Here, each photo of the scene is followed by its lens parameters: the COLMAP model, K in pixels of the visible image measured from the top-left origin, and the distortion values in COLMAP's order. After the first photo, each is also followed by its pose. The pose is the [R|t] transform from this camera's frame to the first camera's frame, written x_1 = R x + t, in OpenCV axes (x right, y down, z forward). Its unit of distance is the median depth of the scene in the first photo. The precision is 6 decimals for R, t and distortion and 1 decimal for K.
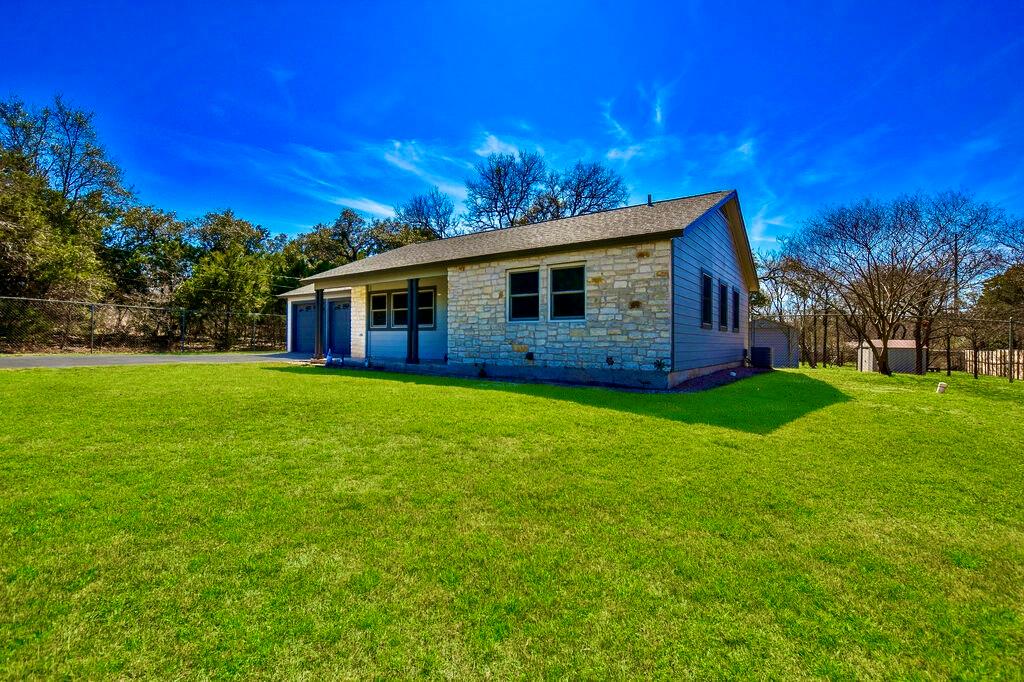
lens RADIAL K [[441.5, 0, 512.4], [0, 441.5, 338.3], [0, 0, 1]] dist [0.000412, 0.000054]
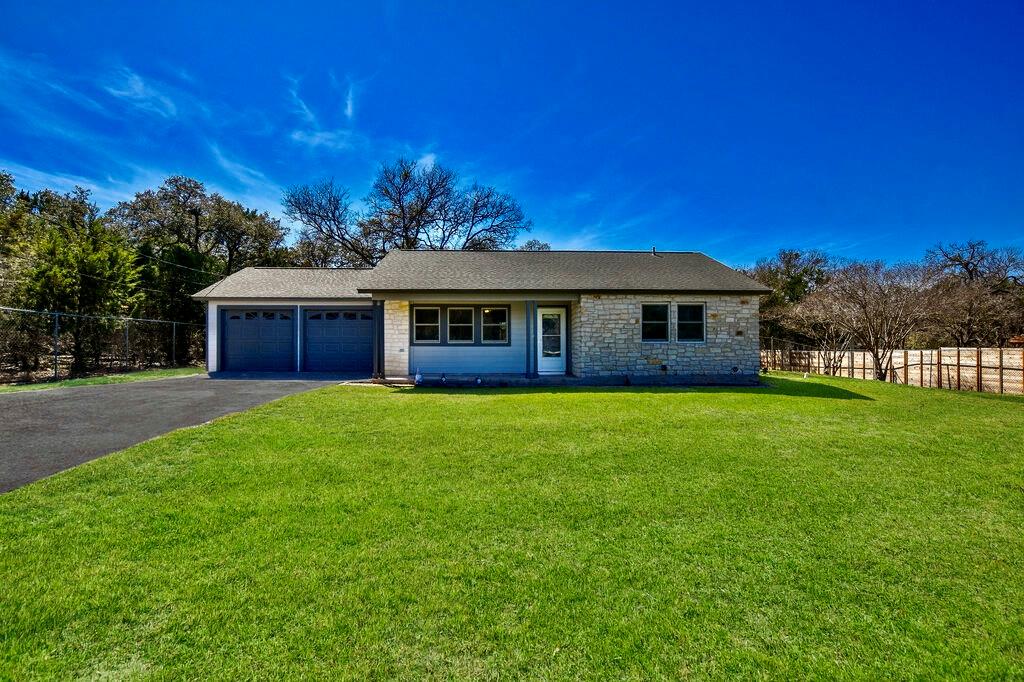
lens RADIAL K [[441.5, 0, 512.2], [0, 441.5, 343.4], [0, 0, 1]] dist [0.000412, 0.000054]
pose [[0.789915, -0.002603, 0.613211, -1.112957], [0.001848, 0.999997, 0.001865, -0.036167], [-0.613213, -0.000340, 0.789917, 0.202042]]
